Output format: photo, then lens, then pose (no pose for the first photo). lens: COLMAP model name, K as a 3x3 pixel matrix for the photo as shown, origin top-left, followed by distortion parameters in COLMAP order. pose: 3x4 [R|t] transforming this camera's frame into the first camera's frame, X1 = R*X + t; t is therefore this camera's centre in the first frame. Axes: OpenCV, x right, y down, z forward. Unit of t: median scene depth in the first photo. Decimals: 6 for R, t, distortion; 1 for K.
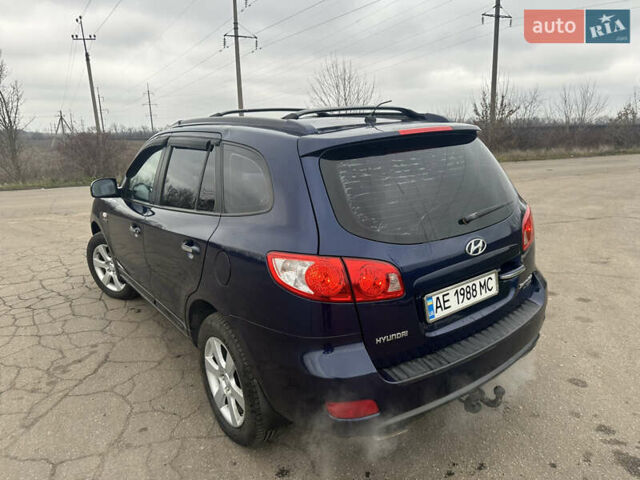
lens RADIAL K [[443.7, 0, 319.7], [0, 443.7, 236.6], [0, 0, 1]] dist [0.054856, -0.049607]
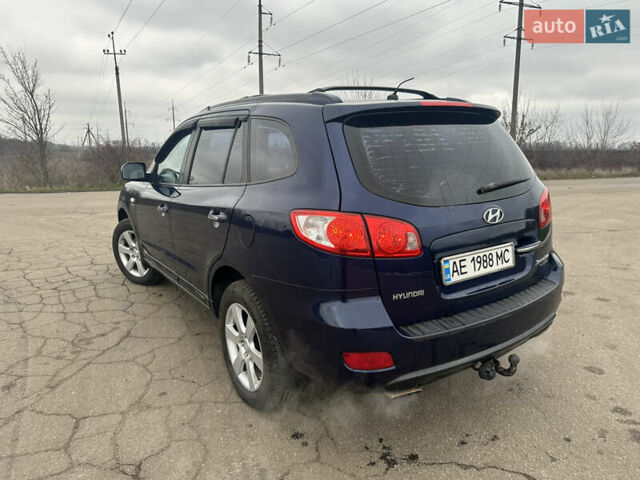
lens RADIAL K [[443.7, 0, 319.7], [0, 443.7, 236.6], [0, 0, 1]] dist [0.054856, -0.049607]
pose [[0.998864, 0.031486, -0.035775, -0.007898], [-0.032898, 0.998675, -0.039580, 0.096964], [0.034481, 0.040712, 0.998576, -0.029719]]
